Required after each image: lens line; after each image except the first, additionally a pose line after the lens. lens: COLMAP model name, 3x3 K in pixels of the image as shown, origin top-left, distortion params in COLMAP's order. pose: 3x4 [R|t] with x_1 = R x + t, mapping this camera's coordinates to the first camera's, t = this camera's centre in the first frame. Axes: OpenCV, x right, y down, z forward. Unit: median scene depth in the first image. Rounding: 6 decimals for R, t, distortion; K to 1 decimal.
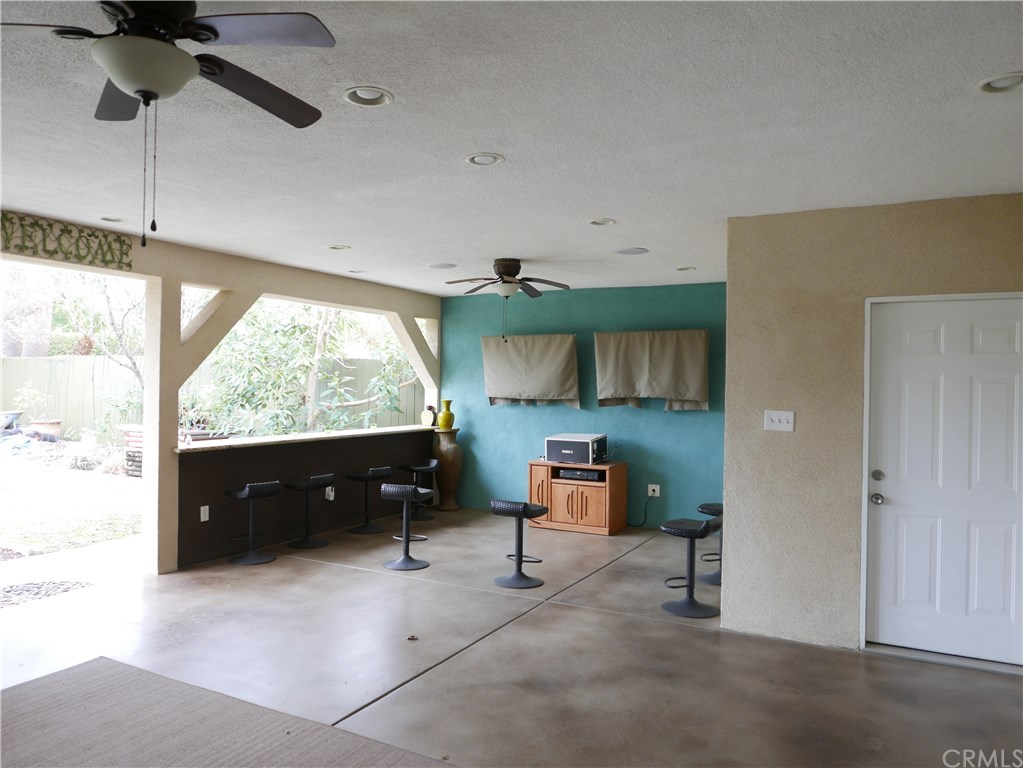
lens RADIAL K [[737.8, 0, 511.5], [0, 737.8, 384.0], [0, 0, 1]] dist [-0.035734, 0.027473]
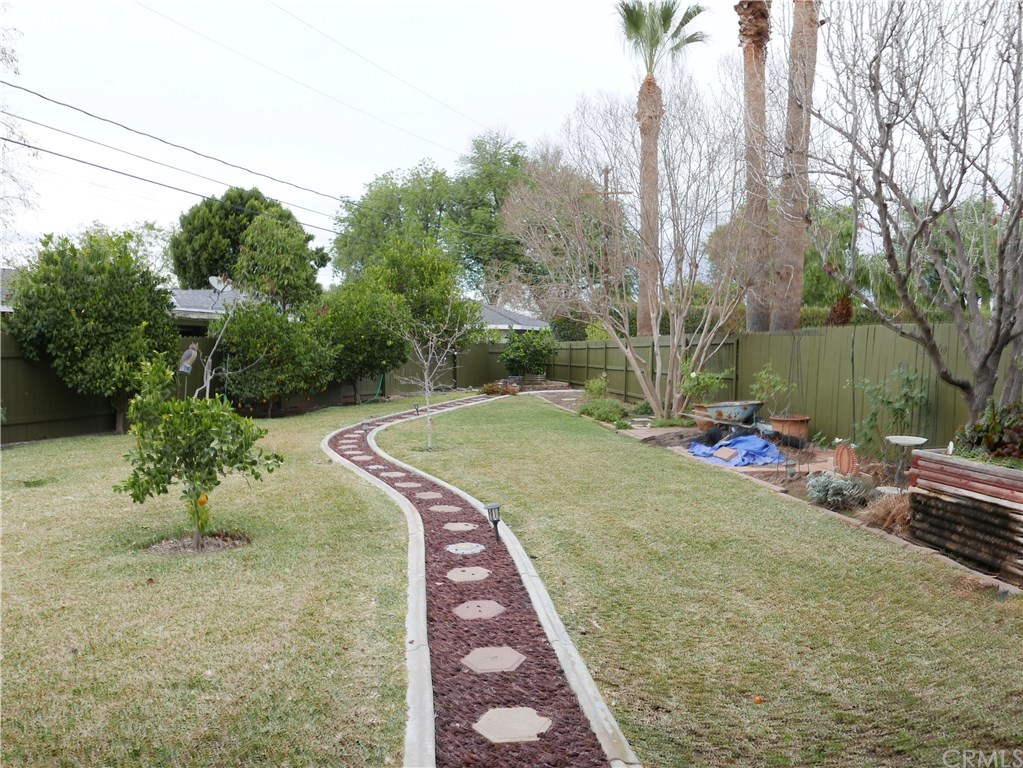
lens RADIAL K [[737.8, 0, 511.5], [0, 737.8, 384.0], [0, 0, 1]] dist [-0.035734, 0.027473]
pose [[0.582013, 0.023711, -0.812834, -0.212620], [-0.002492, 0.999622, 0.027376, -0.002160], [0.813176, -0.013908, 0.581852, 0.363204]]
